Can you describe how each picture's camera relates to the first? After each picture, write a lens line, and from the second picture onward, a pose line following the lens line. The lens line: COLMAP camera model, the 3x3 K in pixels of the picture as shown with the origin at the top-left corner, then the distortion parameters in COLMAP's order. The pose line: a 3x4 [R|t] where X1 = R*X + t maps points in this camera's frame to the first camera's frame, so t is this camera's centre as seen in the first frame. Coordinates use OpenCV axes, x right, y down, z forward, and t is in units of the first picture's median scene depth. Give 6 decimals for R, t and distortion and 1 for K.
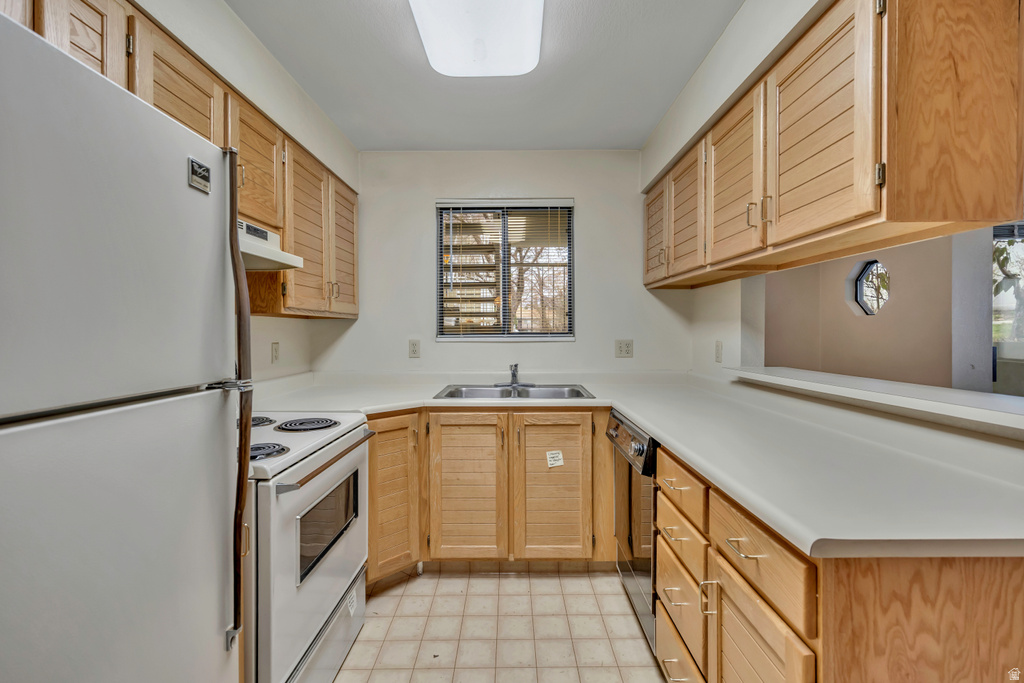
lens RADIAL K [[444.6, 0, 512.6], [0, 444.6, 335.9], [0, 0, 1]] dist [-0.001032, 0.000019]
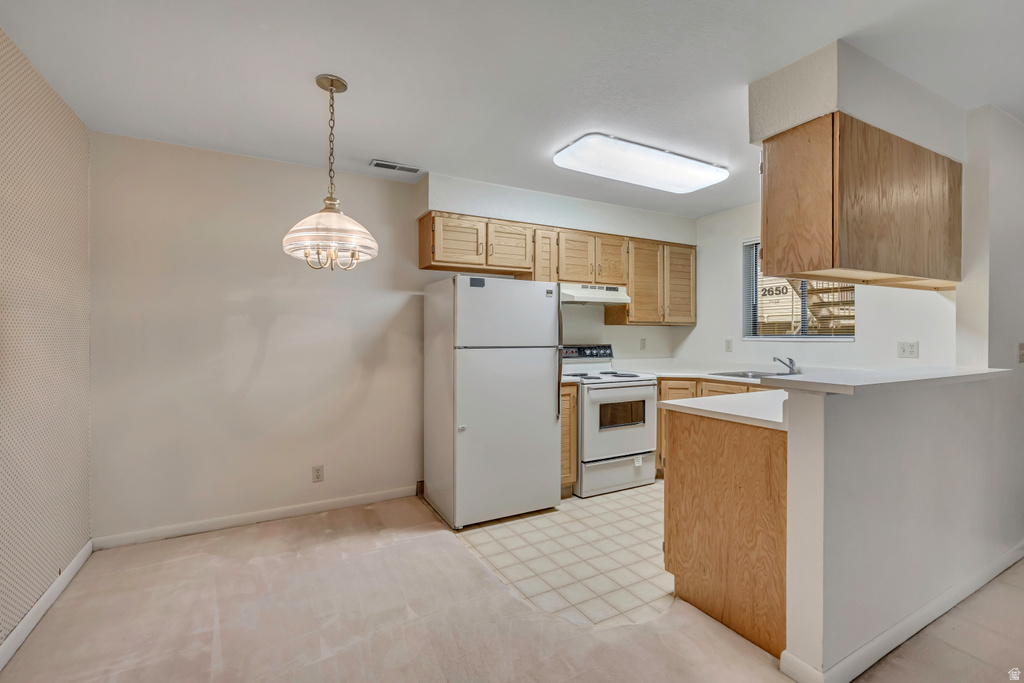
lens RADIAL K [[449.4, 0, 512.0], [0, 449.4, 341.5], [0, 0, 1]] dist [0.001562, 0.000175]
pose [[0.485624, 0.015966, -0.874022, 1.157860], [-0.010852, 0.999866, 0.012236, 0.011012], [0.874100, 0.003543, 0.485732, -0.541373]]
